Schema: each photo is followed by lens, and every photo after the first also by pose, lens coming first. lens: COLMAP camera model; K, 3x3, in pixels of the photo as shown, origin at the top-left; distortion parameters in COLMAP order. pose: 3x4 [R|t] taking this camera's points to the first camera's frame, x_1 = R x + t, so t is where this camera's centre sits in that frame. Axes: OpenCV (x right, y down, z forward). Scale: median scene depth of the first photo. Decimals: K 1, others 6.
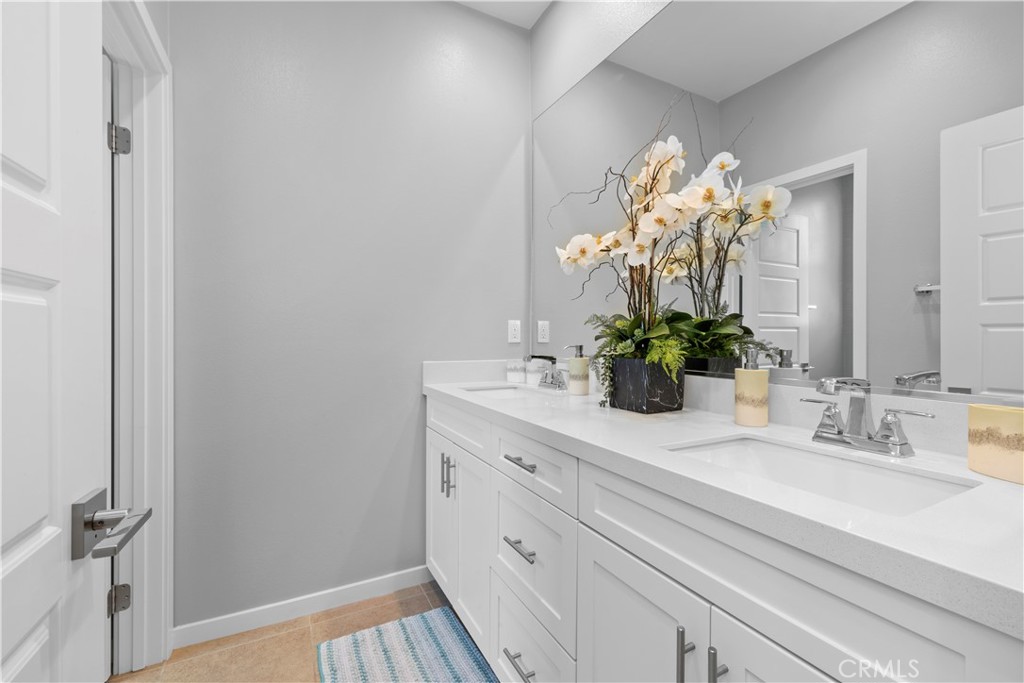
lens RADIAL K [[435.4, 0, 512.0], [0, 435.4, 341.5], [0, 0, 1]] dist [-0.000340, -0.000159]
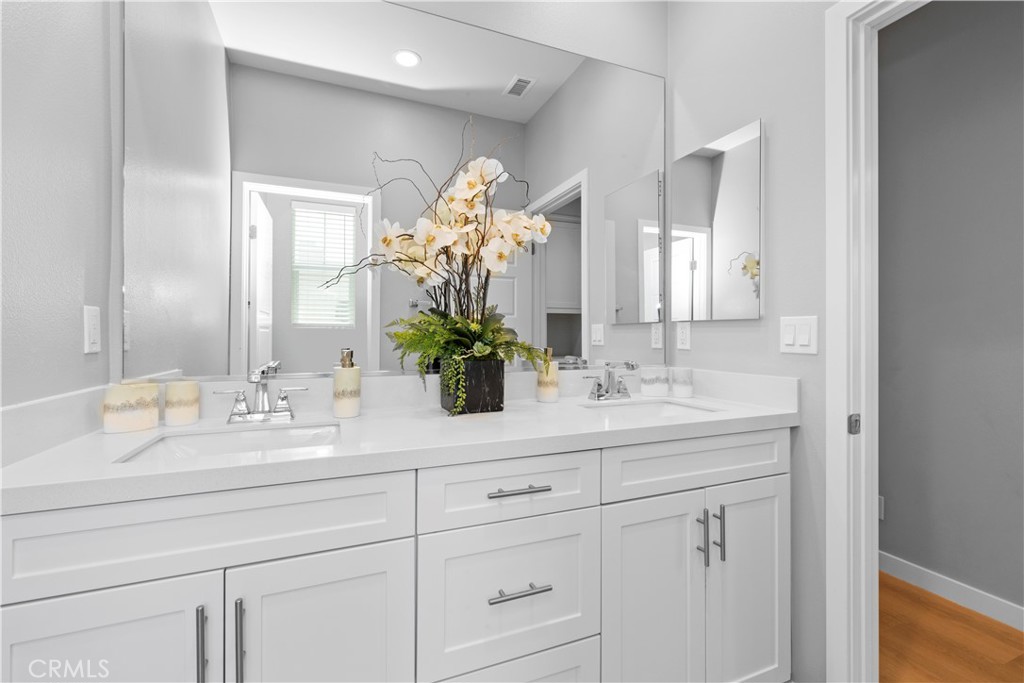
lens RADIAL K [[435.4, 0, 512.0], [0, 435.4, 341.5], [0, 0, 1]] dist [-0.000340, -0.000159]
pose [[0.095549, -0.012072, 0.995352, -0.782614], [0.009517, 0.999892, 0.011214, -0.018144], [-0.995379, 0.008401, 0.095653, 0.897534]]
